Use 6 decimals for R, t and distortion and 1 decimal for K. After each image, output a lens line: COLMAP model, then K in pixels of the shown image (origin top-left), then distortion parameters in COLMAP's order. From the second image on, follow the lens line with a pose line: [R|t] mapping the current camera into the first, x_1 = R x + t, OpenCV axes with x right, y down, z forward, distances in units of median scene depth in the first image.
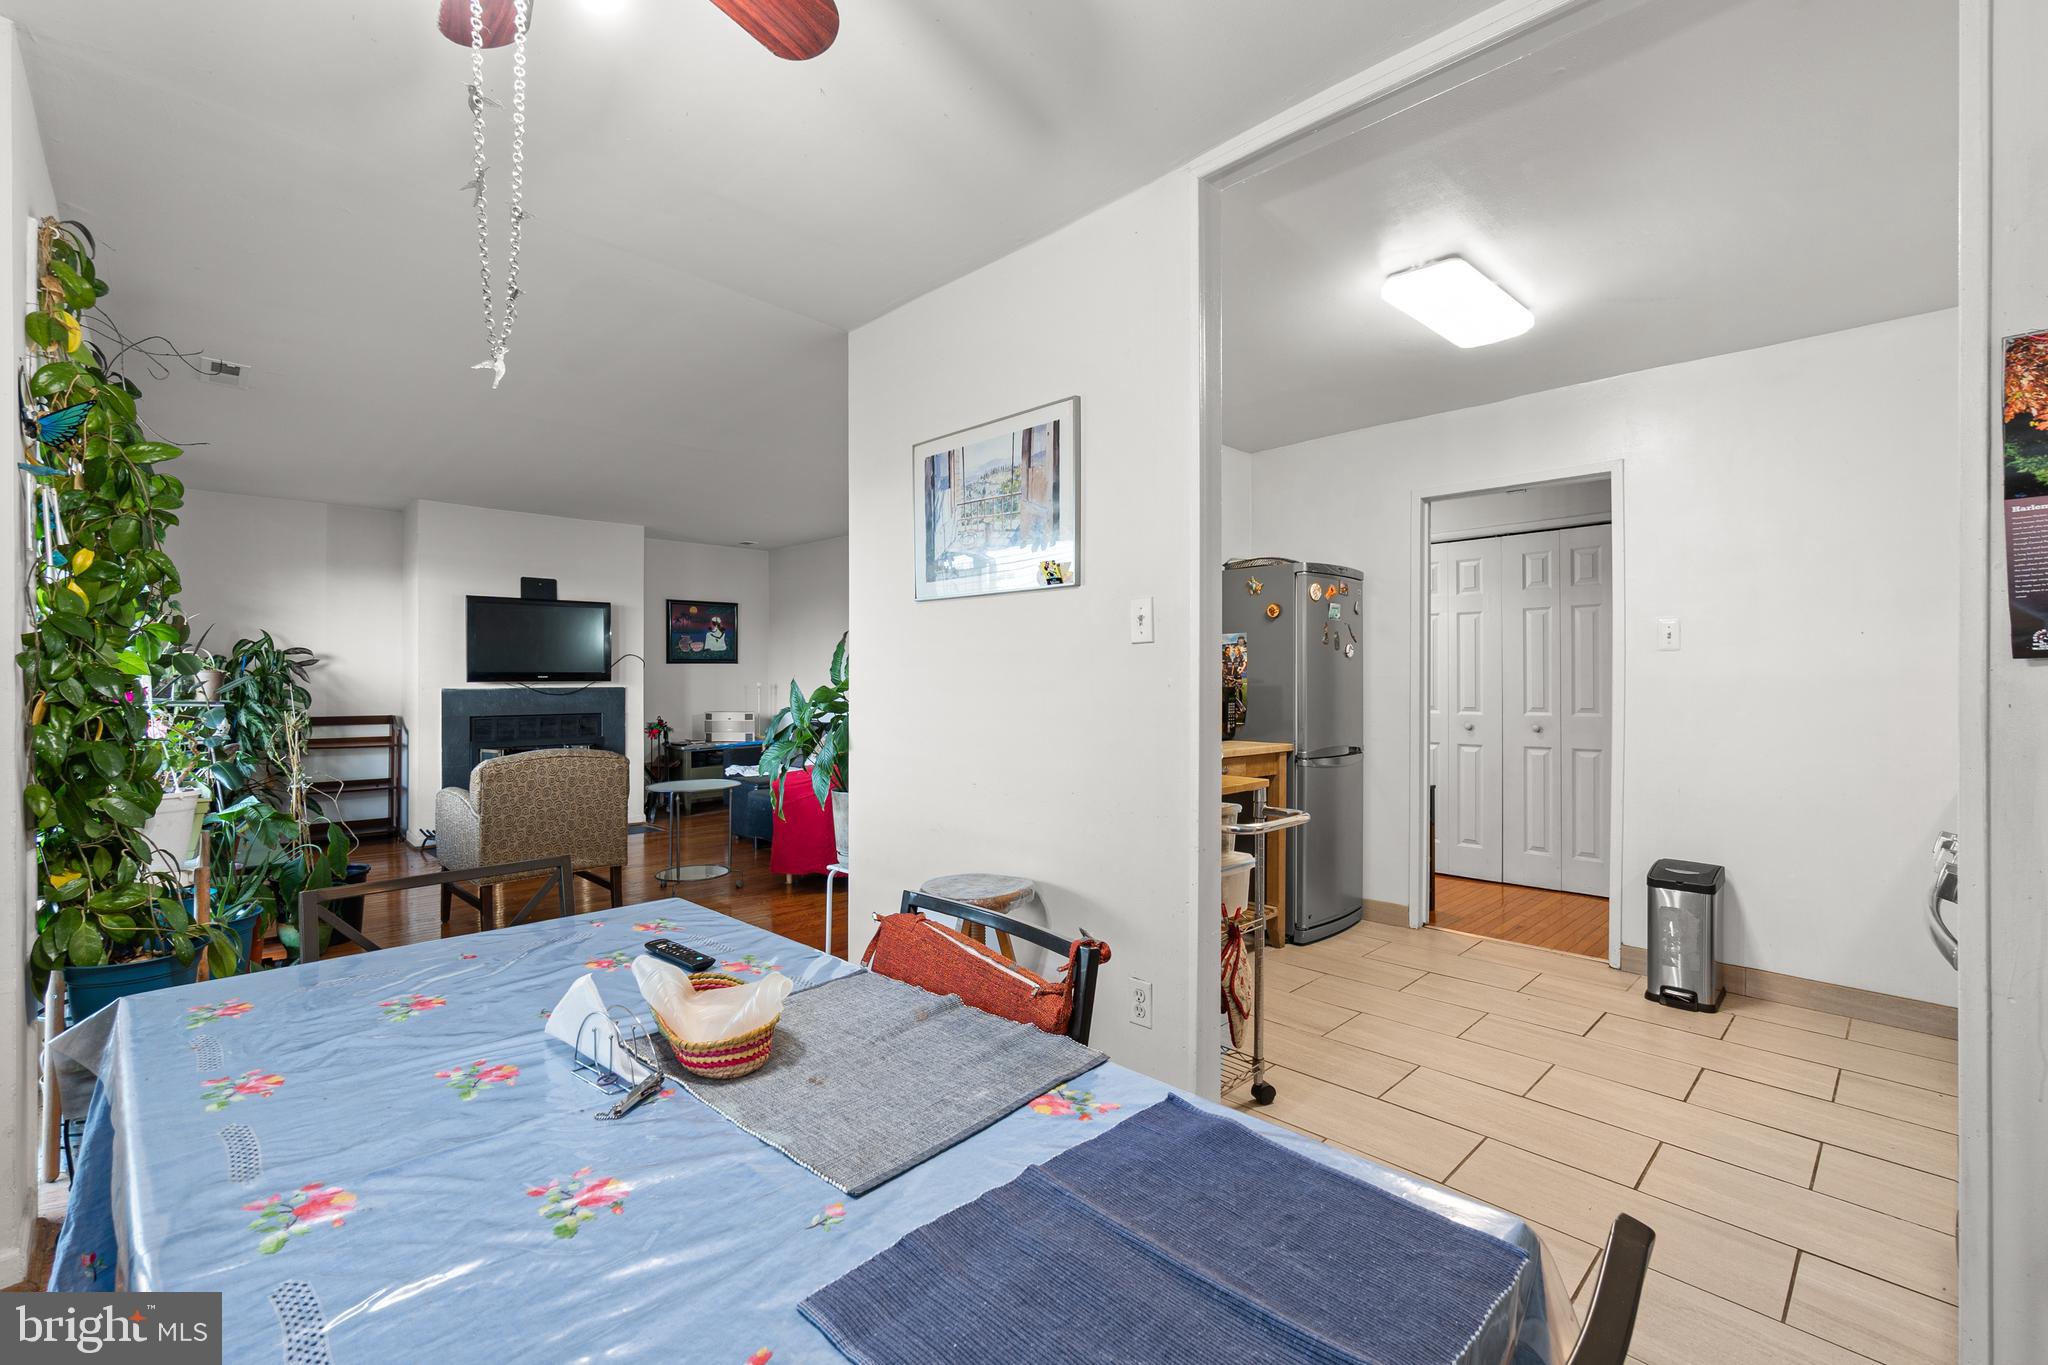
lens RADIAL K [[886.6, 0, 1021.9], [0, 886.6, 677.3], [0, 0, 1]] dist [-0.001629, 0.001245]
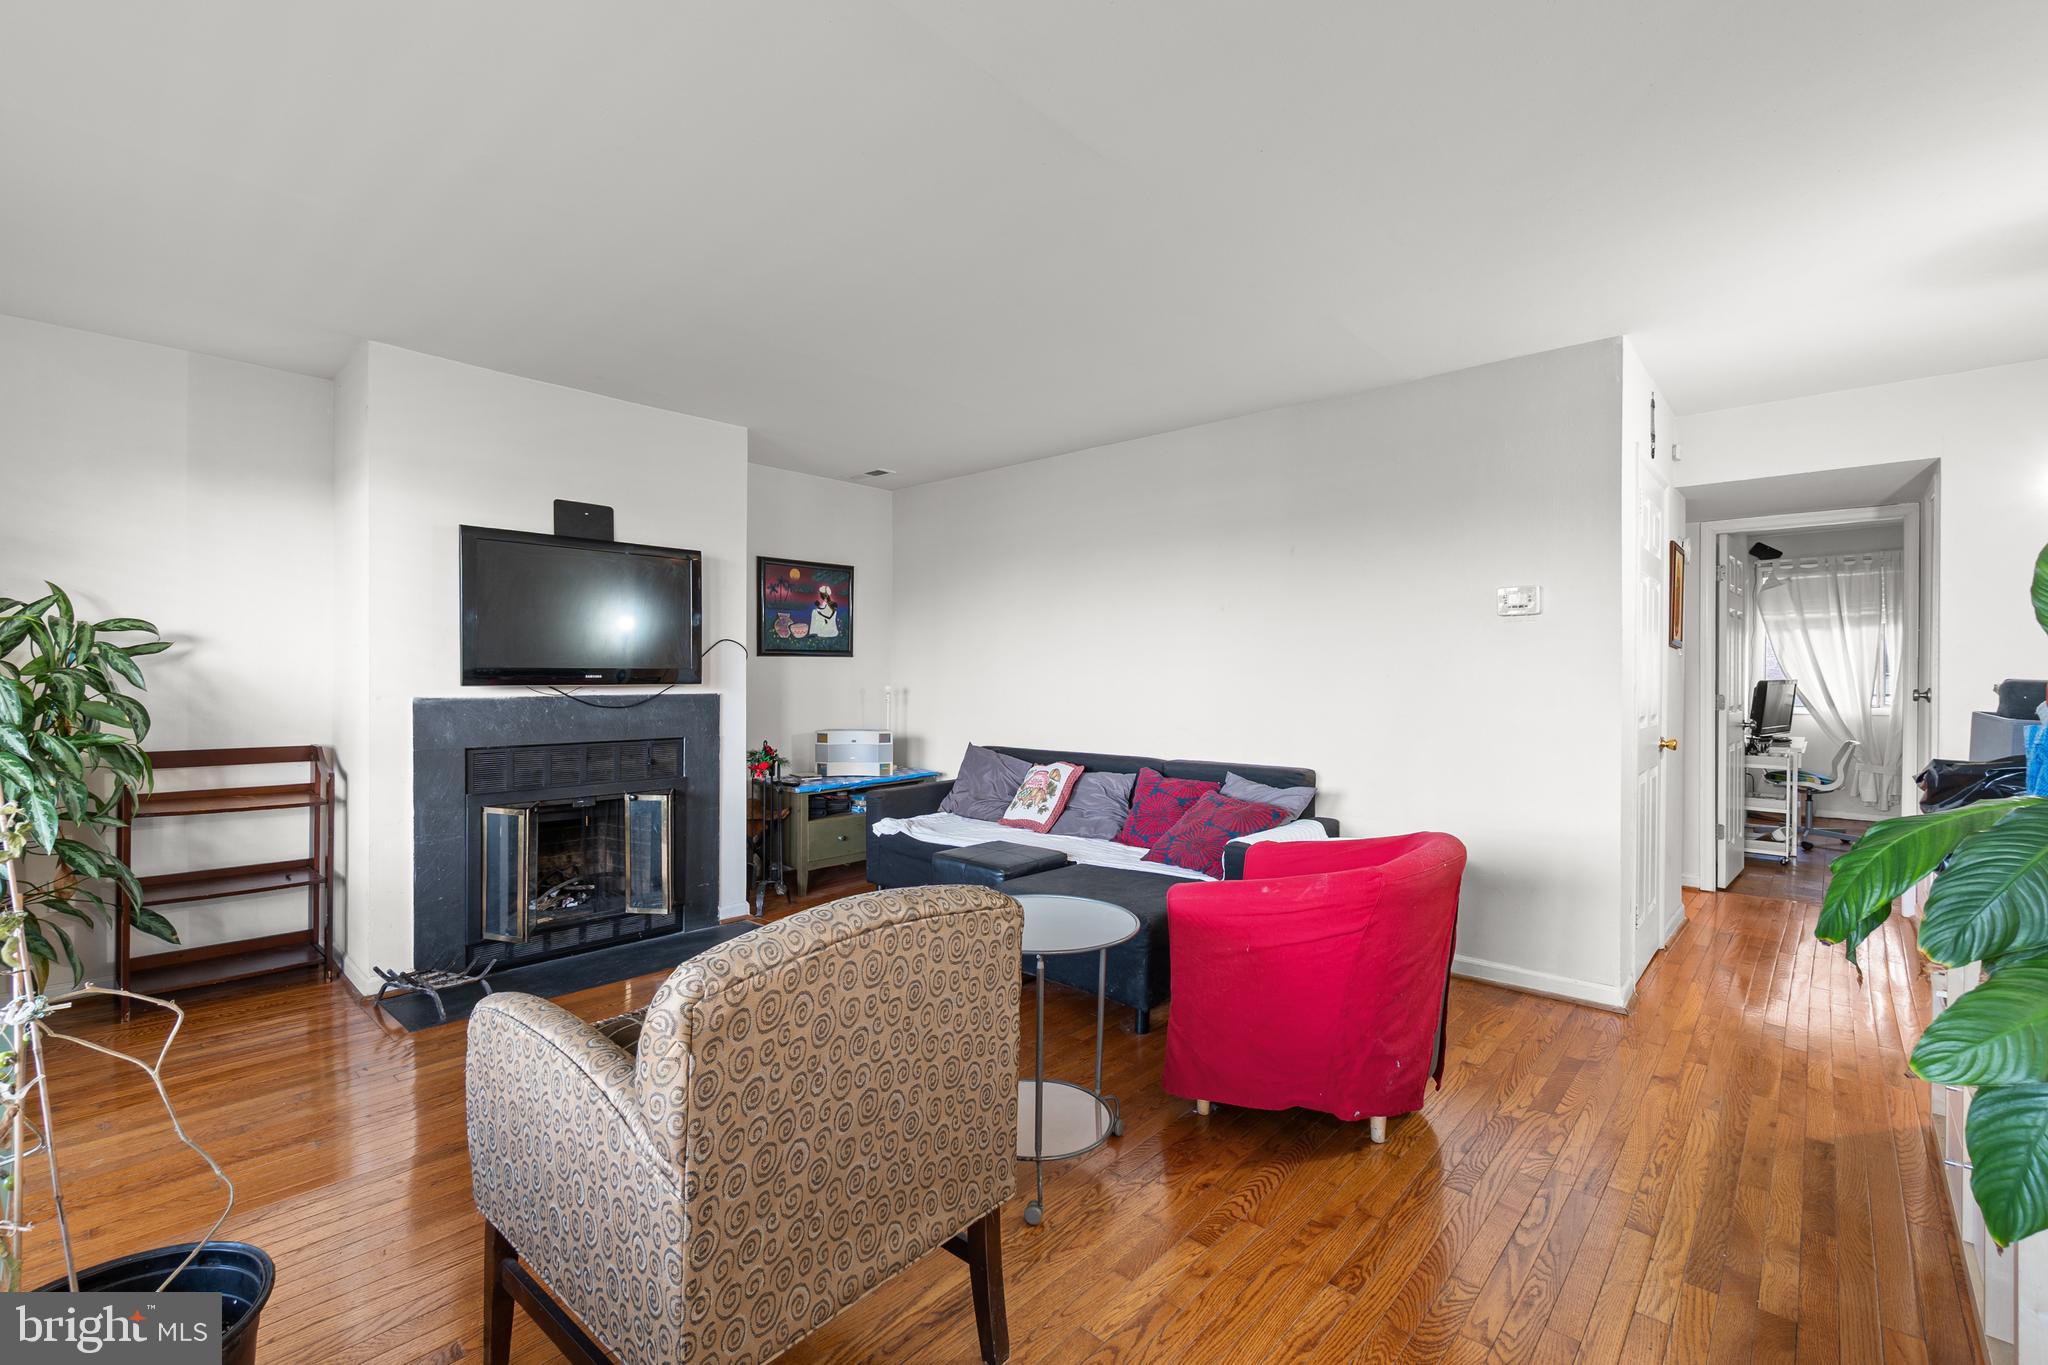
lens RADIAL K [[886.6, 0, 1015.7], [0, 886.6, 682.8], [0, 0, 1]] dist [-0.001629, 0.001245]
pose [[0.998061, 0.001707, 0.062220, -0.309152], [-0.002096, 0.999979, 0.006176, -0.000498], [-0.062208, -0.006294, 0.998043, 0.421163]]
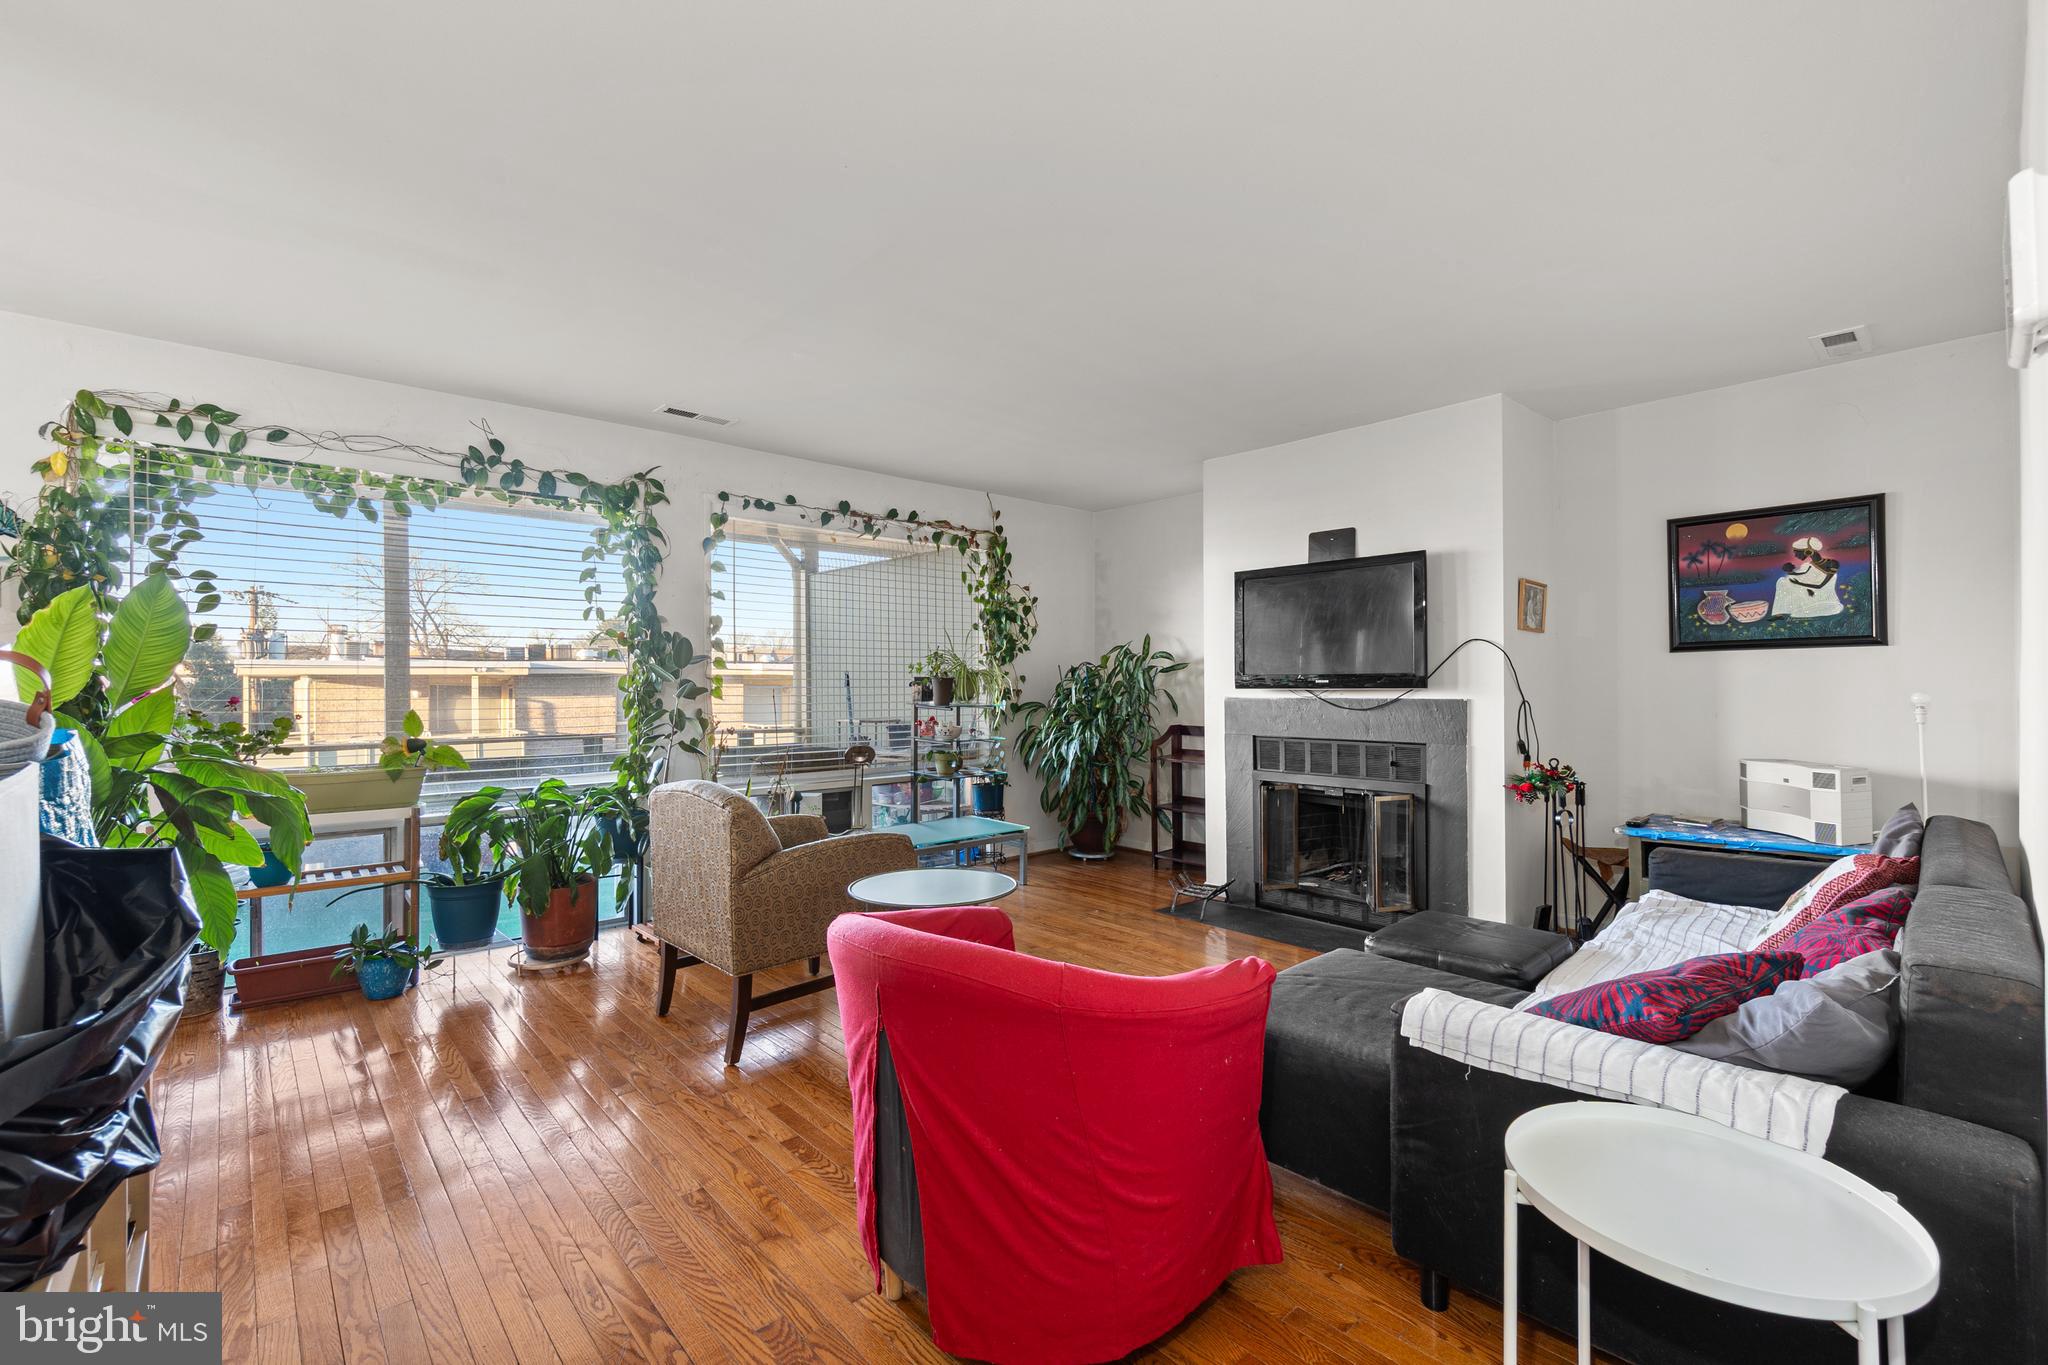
lens RADIAL K [[886.6, 0, 1018.3], [0, 886.6, 685.5], [0, 0, 1]] dist [-0.001629, 0.001245]
pose [[-0.036900, 0.000420, -0.999319, 0.116357], [0.002327, 0.999997, 0.000335, 0.001887], [0.999316, -0.002313, -0.036901, 0.807175]]
